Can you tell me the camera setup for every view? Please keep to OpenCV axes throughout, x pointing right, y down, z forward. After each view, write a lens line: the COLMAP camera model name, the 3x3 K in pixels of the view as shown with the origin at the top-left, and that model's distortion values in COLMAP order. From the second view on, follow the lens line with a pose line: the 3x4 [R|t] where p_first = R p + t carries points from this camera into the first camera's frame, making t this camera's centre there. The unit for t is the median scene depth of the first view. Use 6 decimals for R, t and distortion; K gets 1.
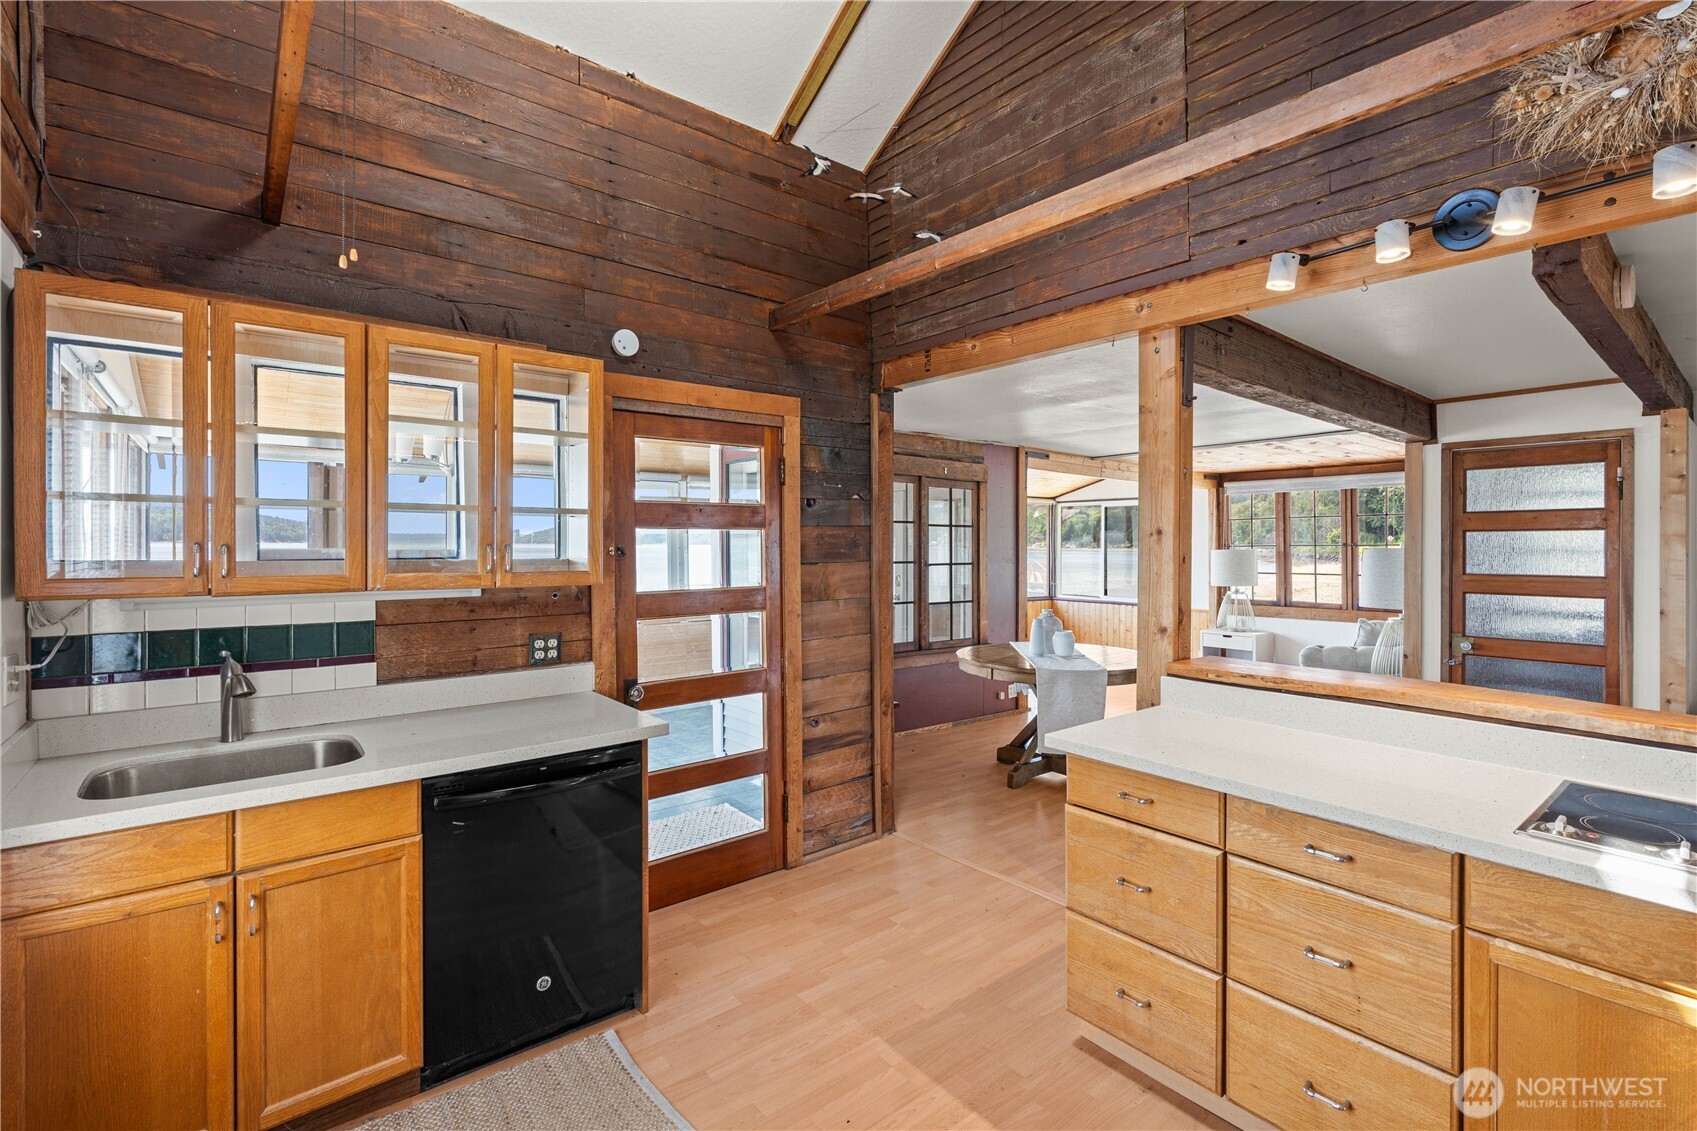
lens RADIAL K [[788.9, 0, 838.3], [0, 788.9, 548.9], [0, 0, 1]] dist [-0.007568, 0.004824]
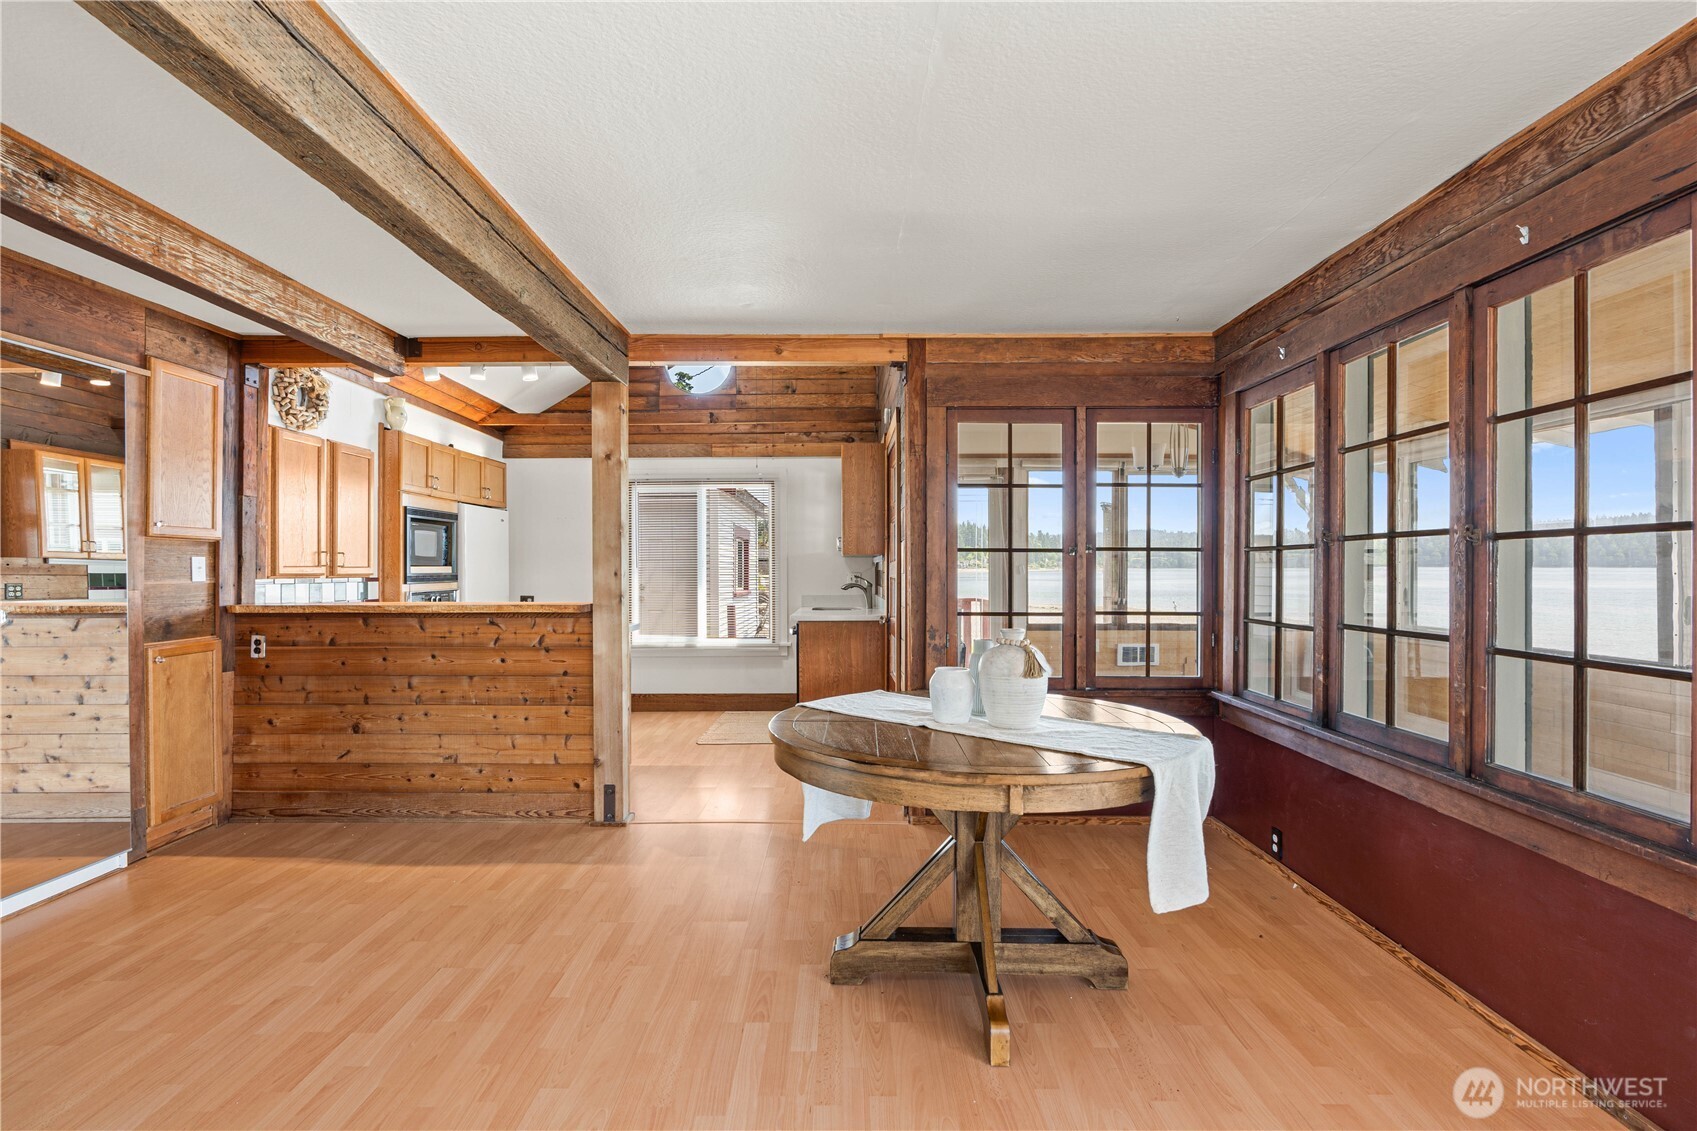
lens RADIAL K [[788.9, 0, 837.6], [0, 788.9, 573.1], [0, 0, 1]] dist [-0.007568, 0.004824]
pose [[-0.635724, 0.001654, -0.771914, 0.719607], [-0.004585, 0.999972, 0.005919, 0.045645], [0.771903, 0.007302, -0.635699, 1.286825]]
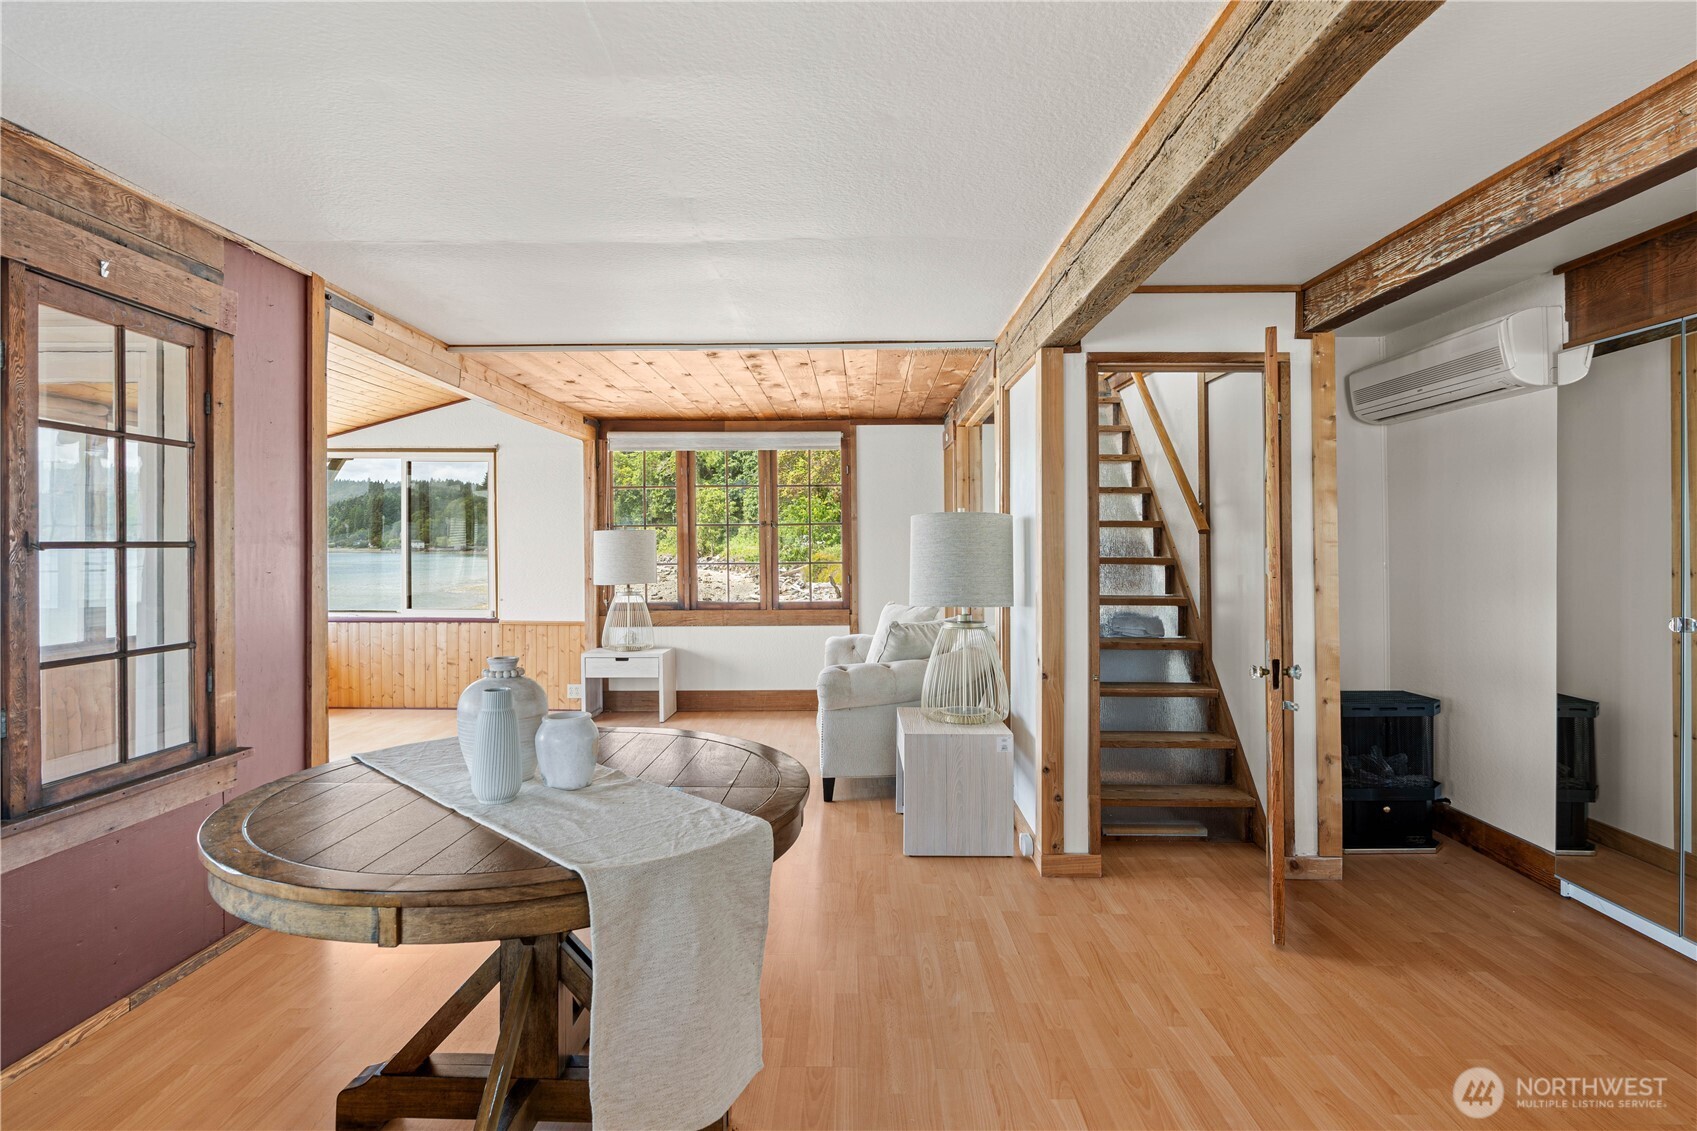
lens RADIAL K [[888.3, 0, 858.5], [0, 888.3, 541.7], [0, 0, 1]] dist [-0.003661, -0.001458]
pose [[0.630432, 0.000422, 0.776245, 0.058853], [0.005681, 0.999971, -0.005158, 0.029003], [-0.776224, 0.007661, 0.630411, 0.661001]]
